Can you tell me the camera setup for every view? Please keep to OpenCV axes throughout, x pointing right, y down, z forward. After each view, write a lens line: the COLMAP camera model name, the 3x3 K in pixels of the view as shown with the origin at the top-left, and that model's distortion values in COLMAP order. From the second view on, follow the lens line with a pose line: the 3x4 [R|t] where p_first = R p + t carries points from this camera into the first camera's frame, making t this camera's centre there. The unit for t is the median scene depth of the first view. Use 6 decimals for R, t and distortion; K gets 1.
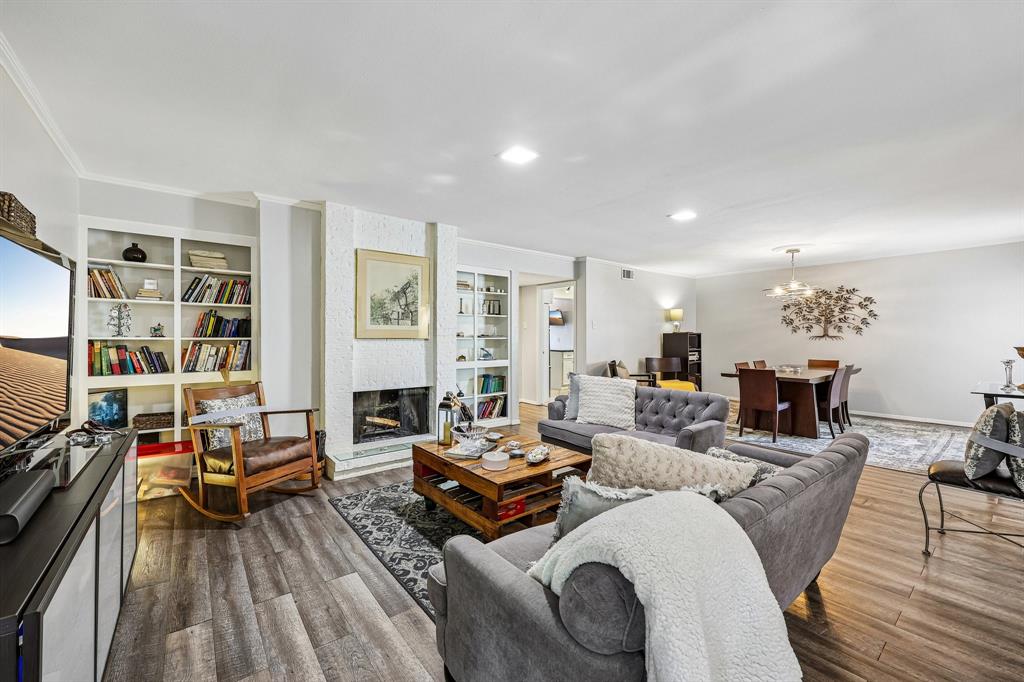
lens RADIAL K [[408.3, 0, 517.7], [0, 408.3, 331.4], [0, 0, 1]] dist [0.000313, 0.000153]
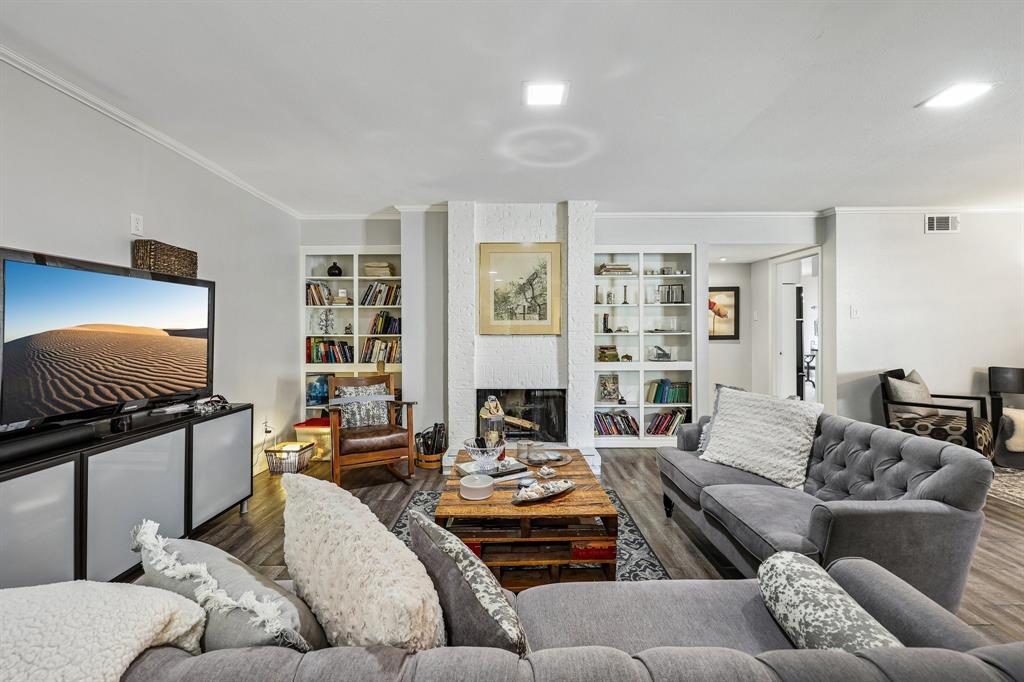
lens RADIAL K [[438.3, 0, 521.2], [0, 438.3, 328.1], [0, 0, 1]] dist [0.000879, 0.000136]
pose [[0.784093, -0.013373, -0.620499, 0.350590], [0.015125, 0.999883, -0.002437, 0.005610], [0.620459, -0.007475, 0.784203, 0.243218]]
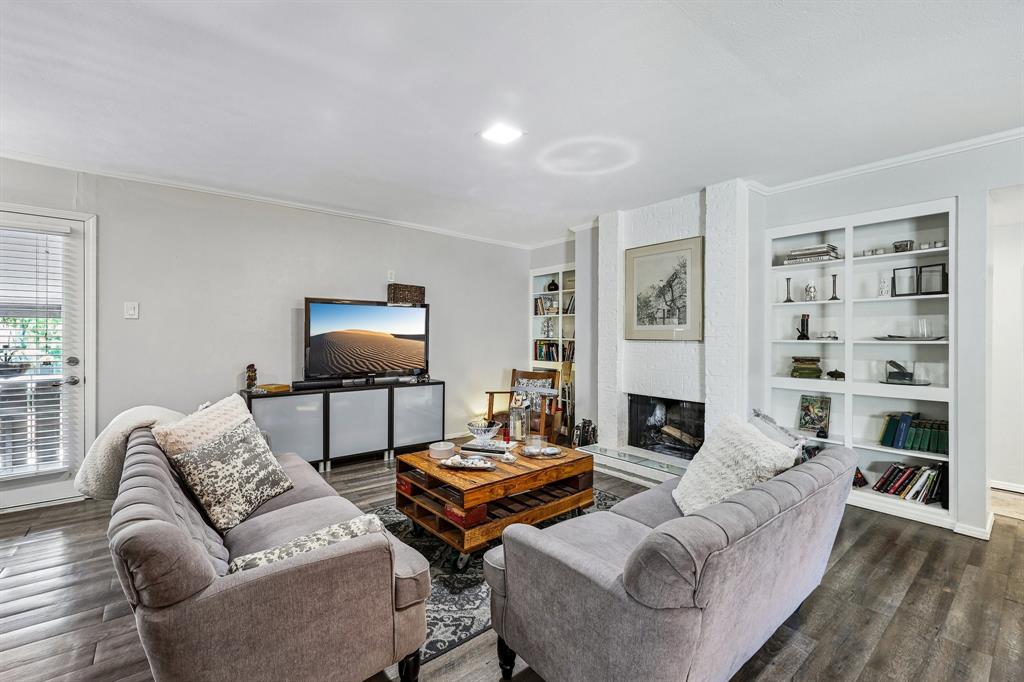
lens RADIAL K [[440.5, 0, 516.3], [0, 440.5, 332.5], [0, 0, 1]] dist [0.000312, 0.000160]
pose [[0.005507, -0.014006, -0.999887, 0.712471], [0.006960, 0.999878, -0.013967, 0.013254], [0.999961, -0.006882, 0.005604, 0.755201]]
